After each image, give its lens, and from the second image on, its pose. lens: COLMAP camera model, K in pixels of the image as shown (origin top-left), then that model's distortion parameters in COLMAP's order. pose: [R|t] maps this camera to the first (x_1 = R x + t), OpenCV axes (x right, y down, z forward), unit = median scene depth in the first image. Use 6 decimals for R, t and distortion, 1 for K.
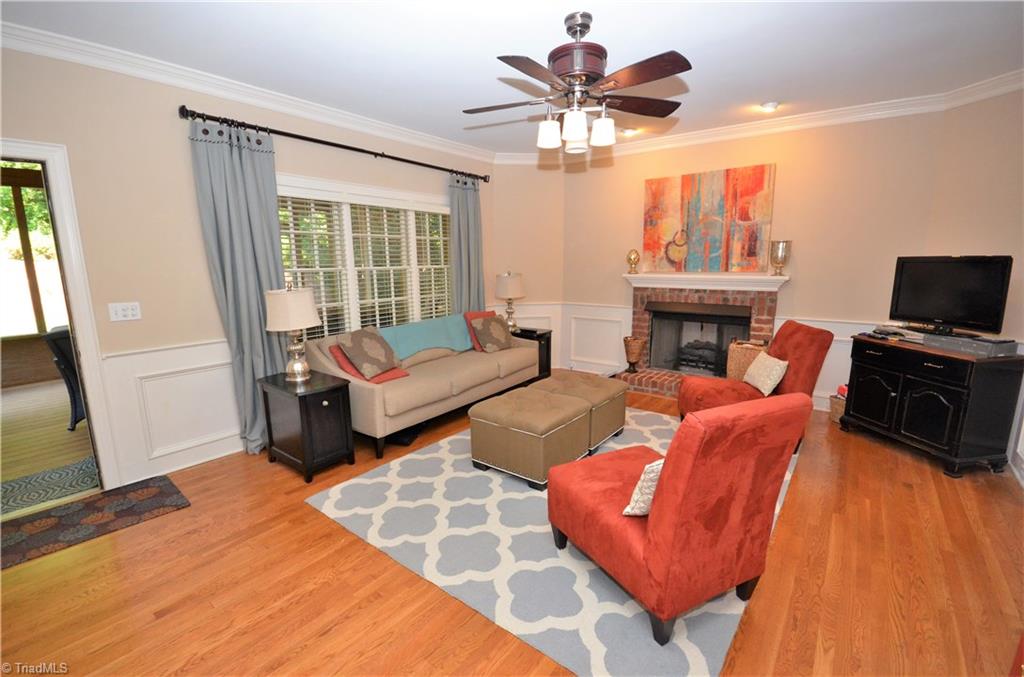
lens RADIAL K [[456.5, 0, 513.8], [0, 456.5, 345.1], [0, 0, 1]] dist [-0.000165, -0.000102]
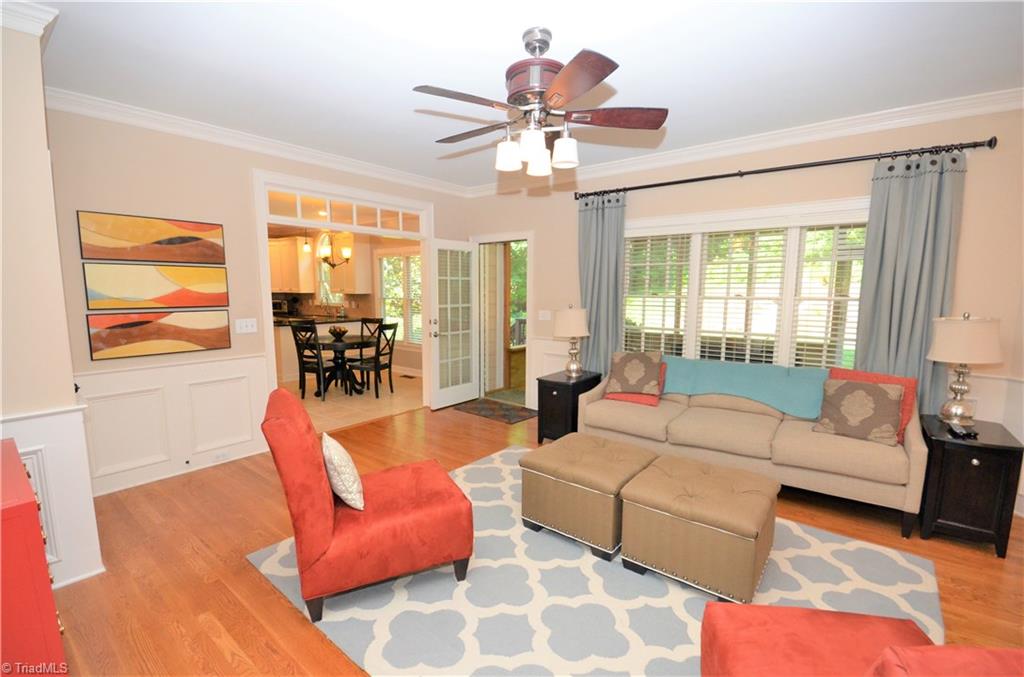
lens RADIAL K [[456.5, 0, 513.8], [0, 456.5, 345.1], [0, 0, 1]] dist [-0.000165, -0.000102]
pose [[-0.010481, 0.127449, -0.991790, 1.045016], [-0.186453, 0.974200, 0.127159, -0.182357], [0.982408, 0.186255, 0.013553, 0.957514]]
